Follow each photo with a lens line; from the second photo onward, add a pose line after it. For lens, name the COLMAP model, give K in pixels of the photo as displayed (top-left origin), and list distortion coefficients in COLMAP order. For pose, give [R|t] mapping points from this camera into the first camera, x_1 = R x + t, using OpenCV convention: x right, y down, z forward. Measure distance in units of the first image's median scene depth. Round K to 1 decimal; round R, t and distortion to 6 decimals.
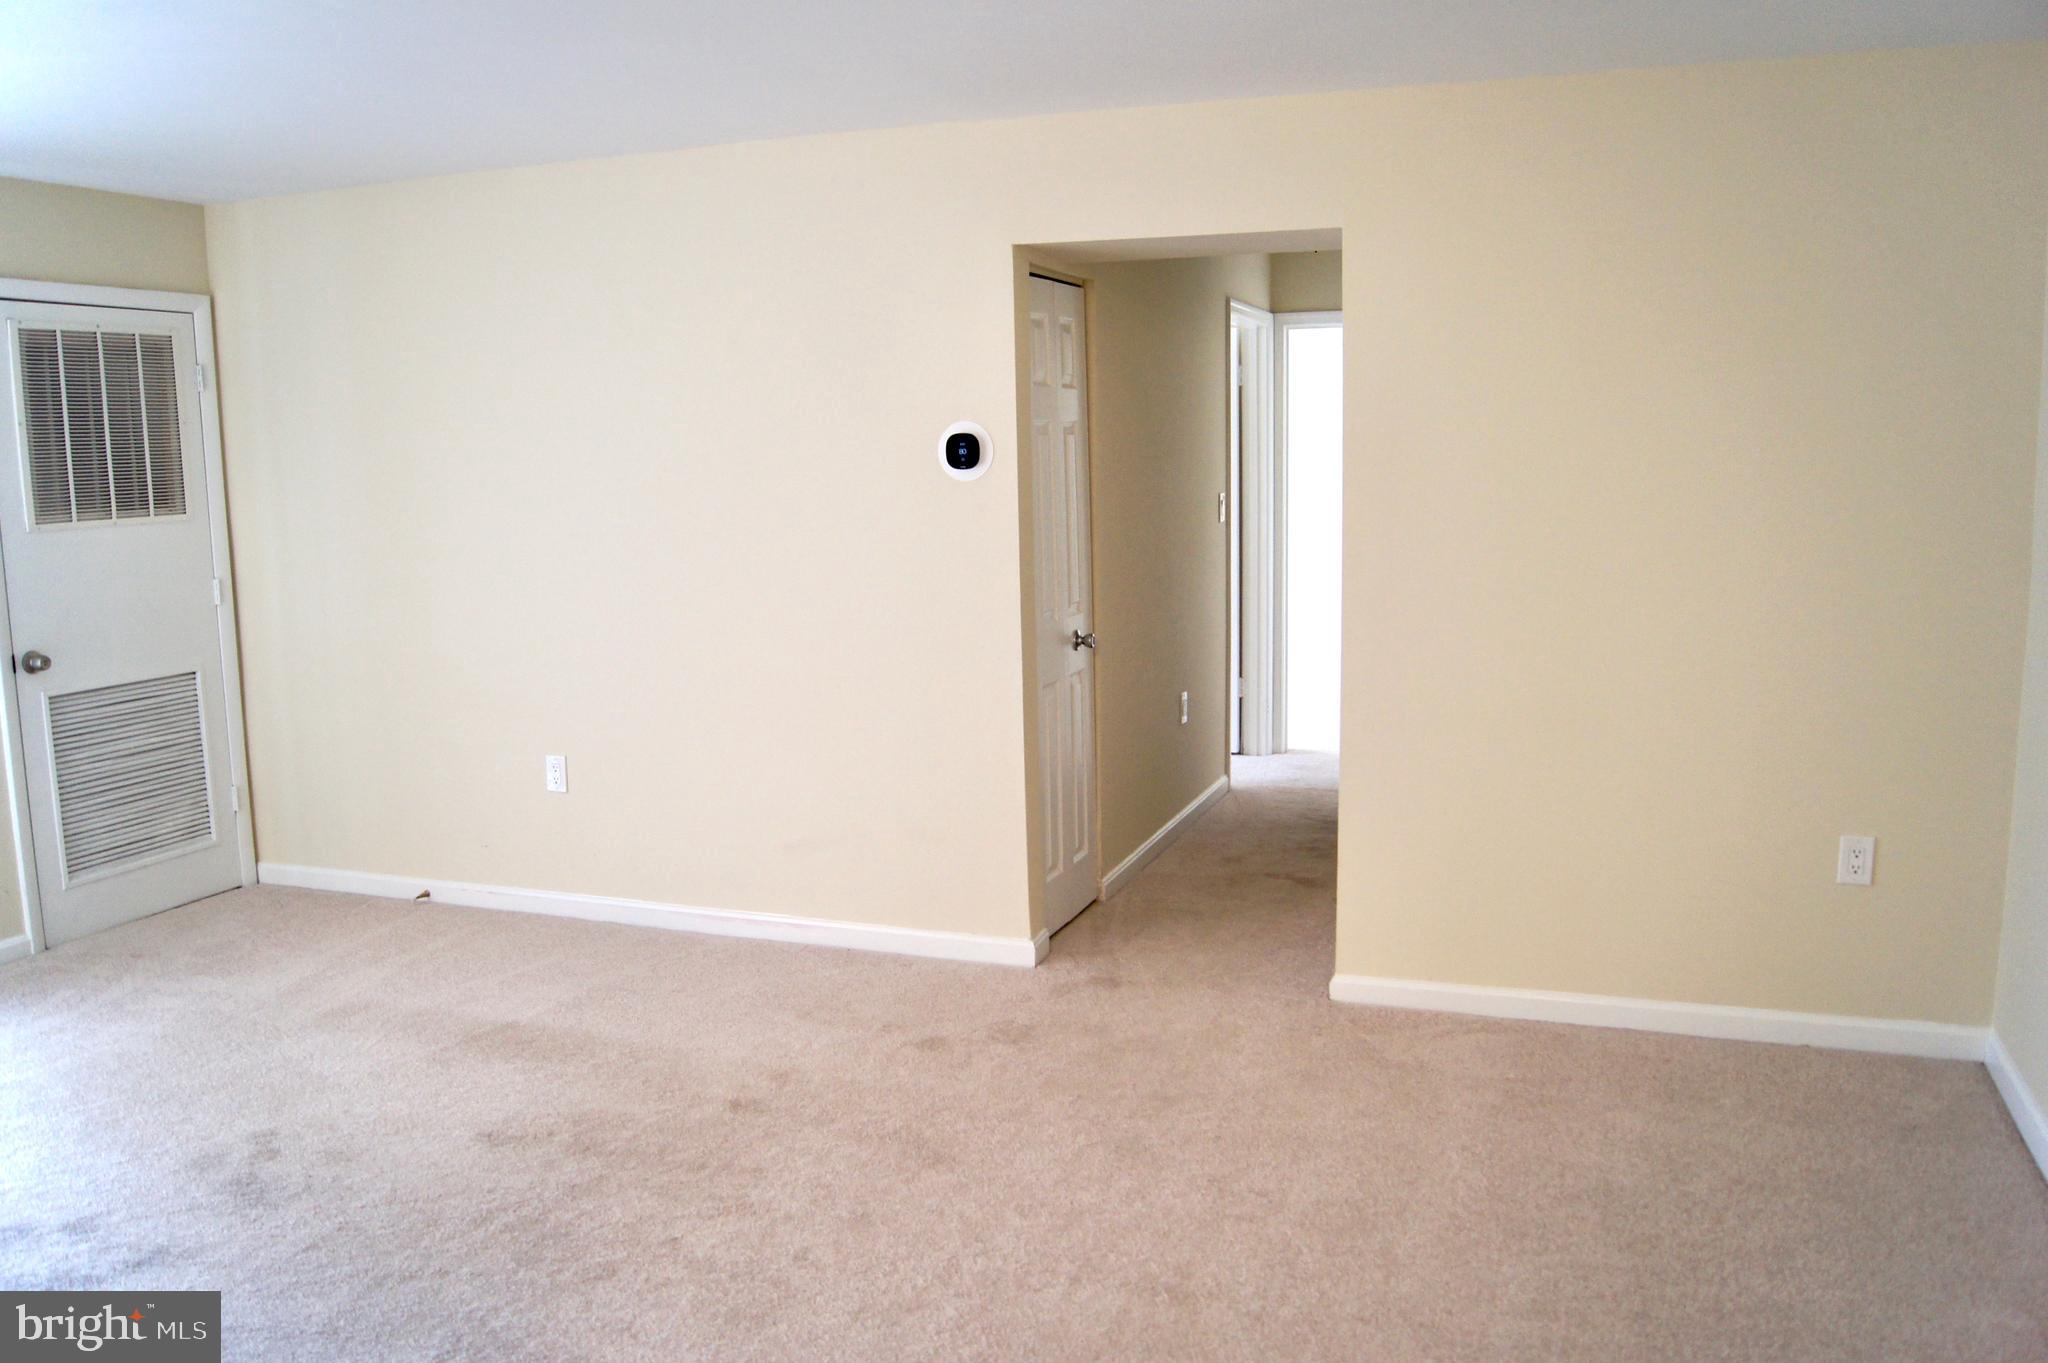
lens RADIAL K [[1661.3, 0, 989.9], [0, 1661.3, 677.7], [0, 0, 1]] dist [-0.074059, 0.006254]
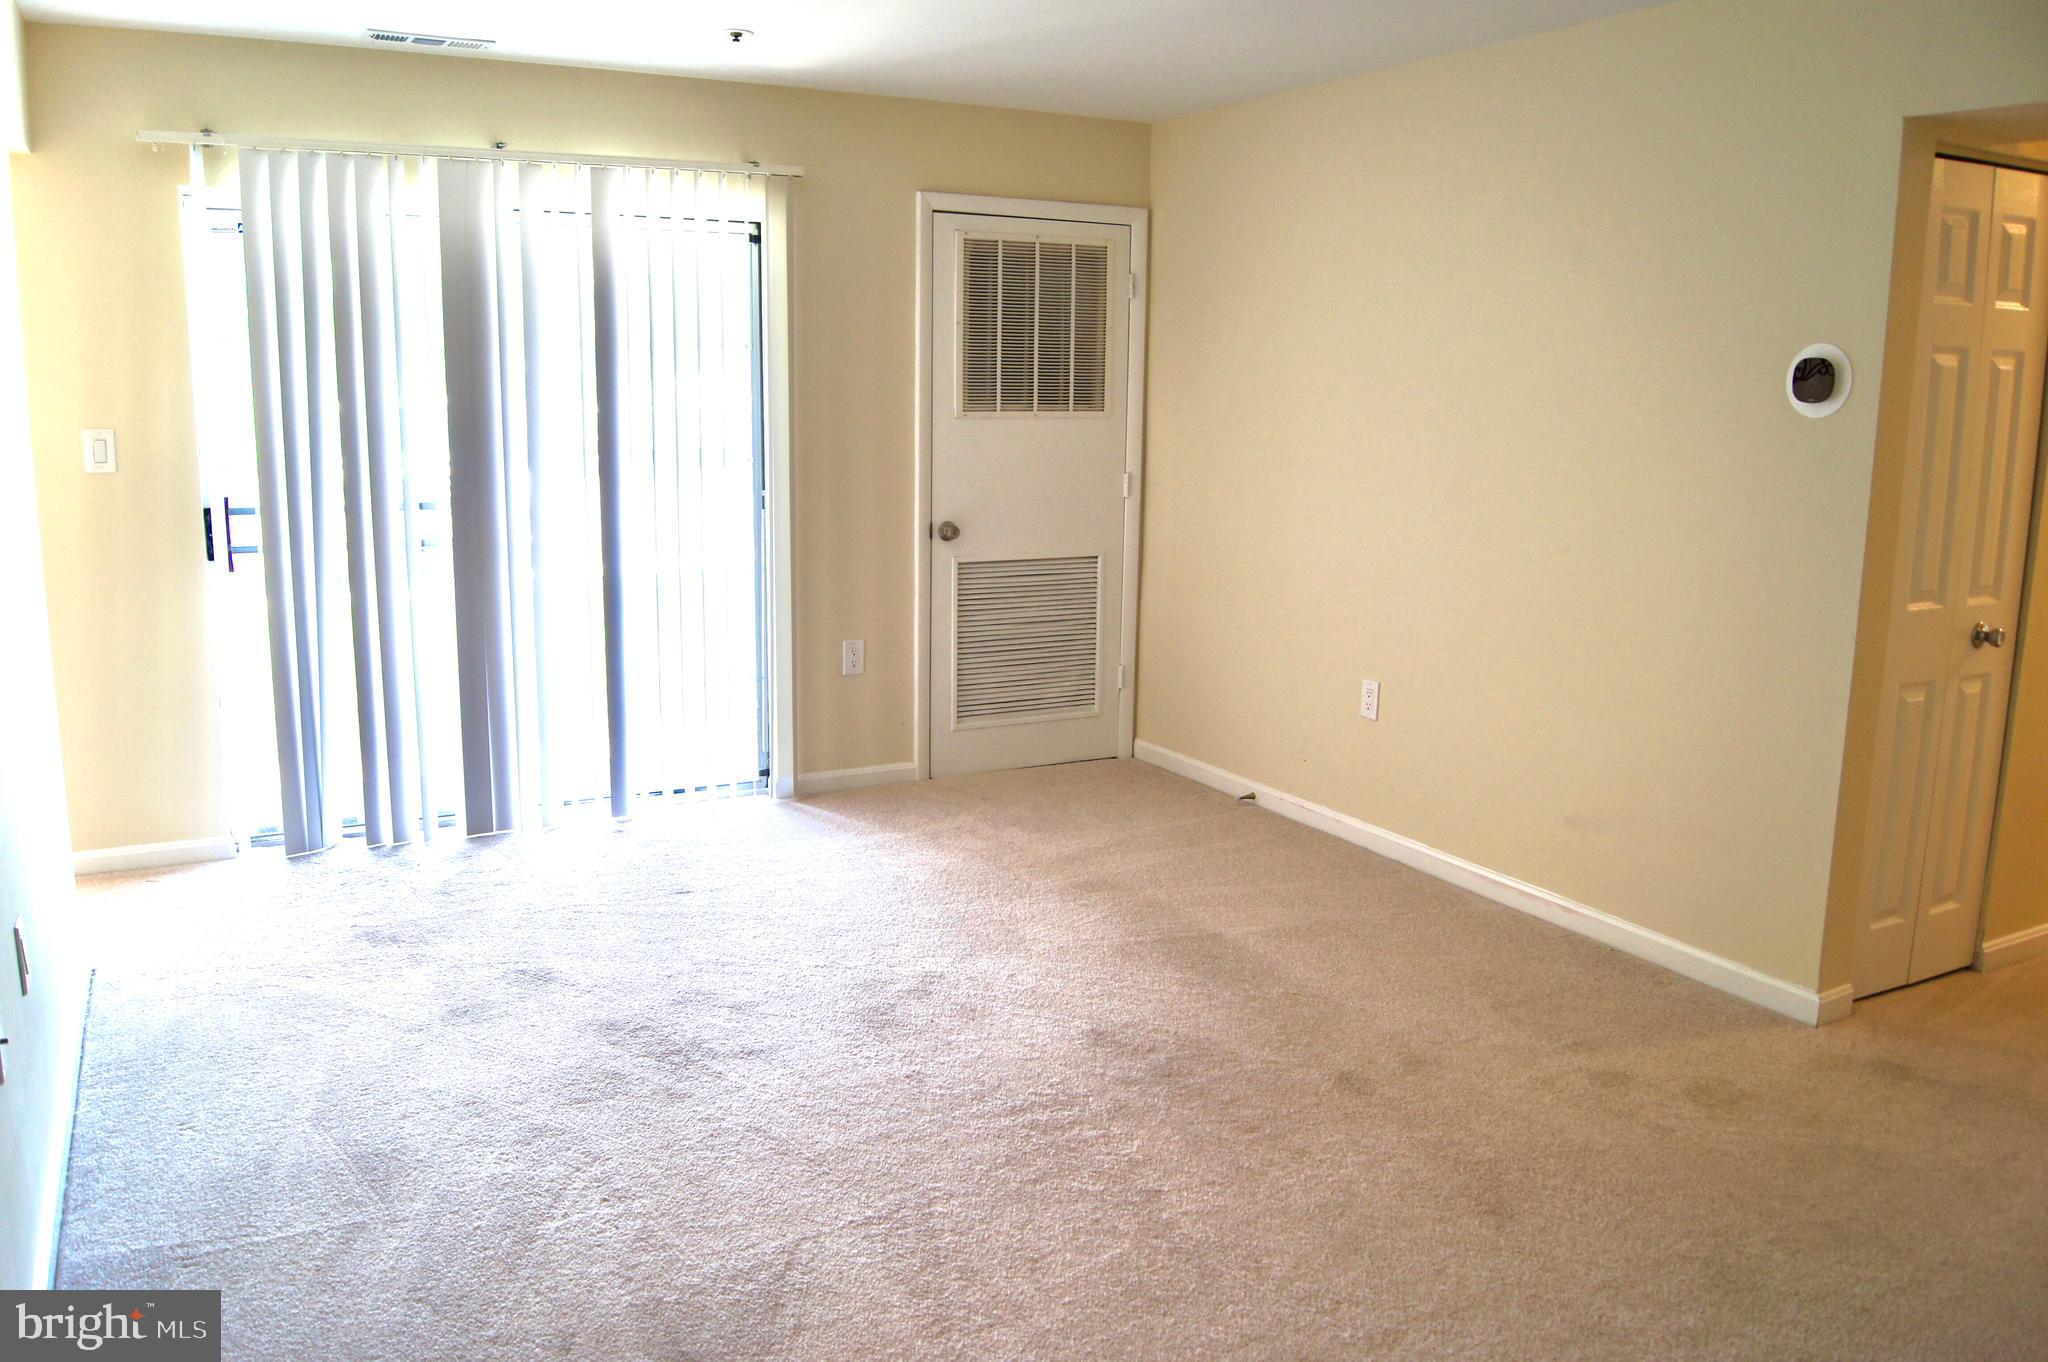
lens RADIAL K [[1595.0, 0, 1024.0], [0, 1595.0, 681.0], [0, 0, 1]] dist [-0.079199, 0.012038]
pose [[0.756826, 0.150705, -0.636005, 0.183864], [-0.119162, 0.988562, 0.092447, -0.015232], [0.642662, 0.005821, 0.766128, 0.162711]]
